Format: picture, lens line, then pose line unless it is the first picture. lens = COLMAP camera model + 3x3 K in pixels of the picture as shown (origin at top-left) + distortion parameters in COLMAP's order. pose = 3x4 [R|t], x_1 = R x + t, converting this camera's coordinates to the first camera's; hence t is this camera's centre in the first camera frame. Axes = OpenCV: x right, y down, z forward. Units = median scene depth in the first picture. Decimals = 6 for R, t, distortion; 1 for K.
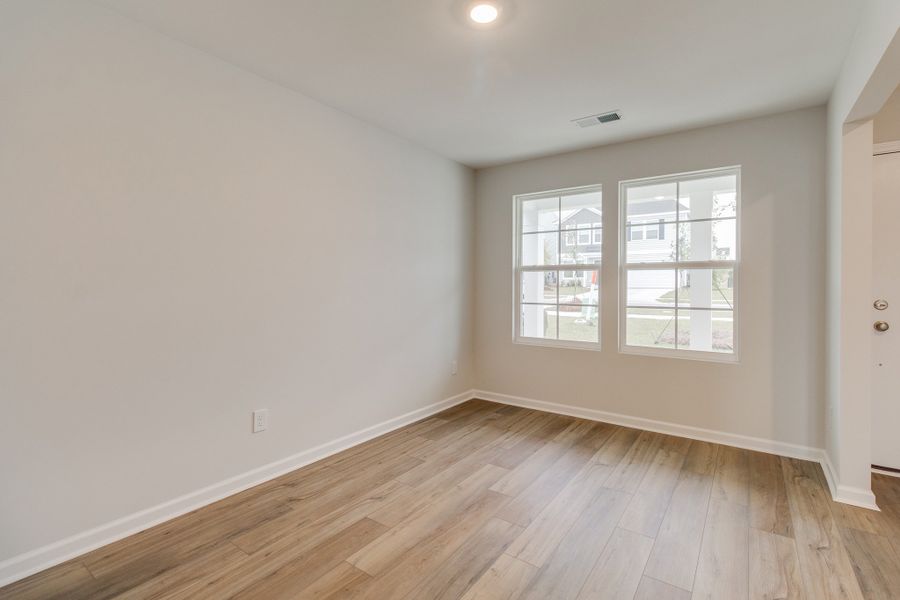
lens RADIAL K [[414.6, 0, 458.4], [0, 414.6, 287.5], [0, 0, 1]] dist [0.002522, 0.000163]
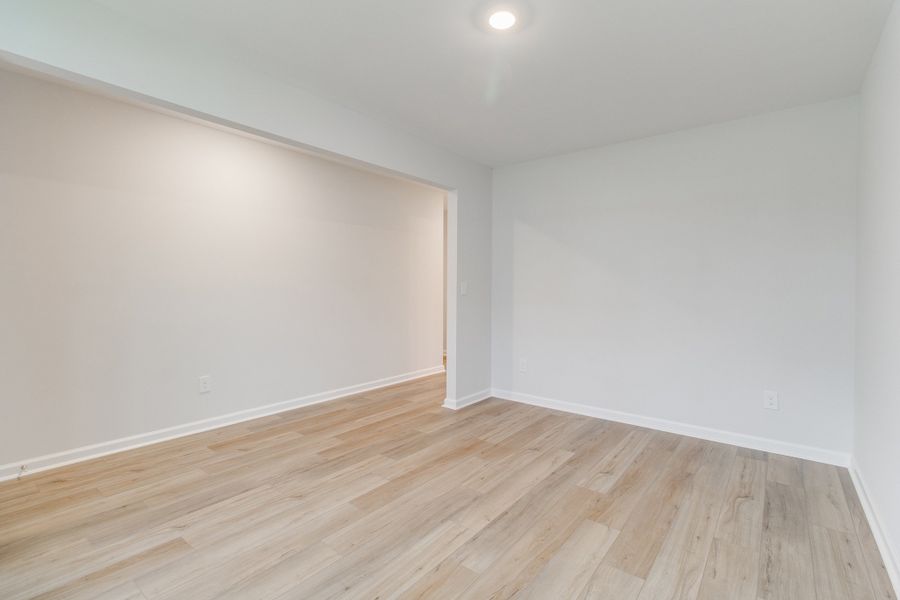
lens RADIAL K [[414.6, 0, 458.4], [0, 414.6, 287.5], [0, 0, 1]] dist [0.002522, 0.000163]
pose [[-0.998749, -0.012335, 0.048469, 0.102565], [-0.011961, 0.999896, 0.008008, -0.004374], [-0.048563, 0.007418, -0.998793, 1.867886]]
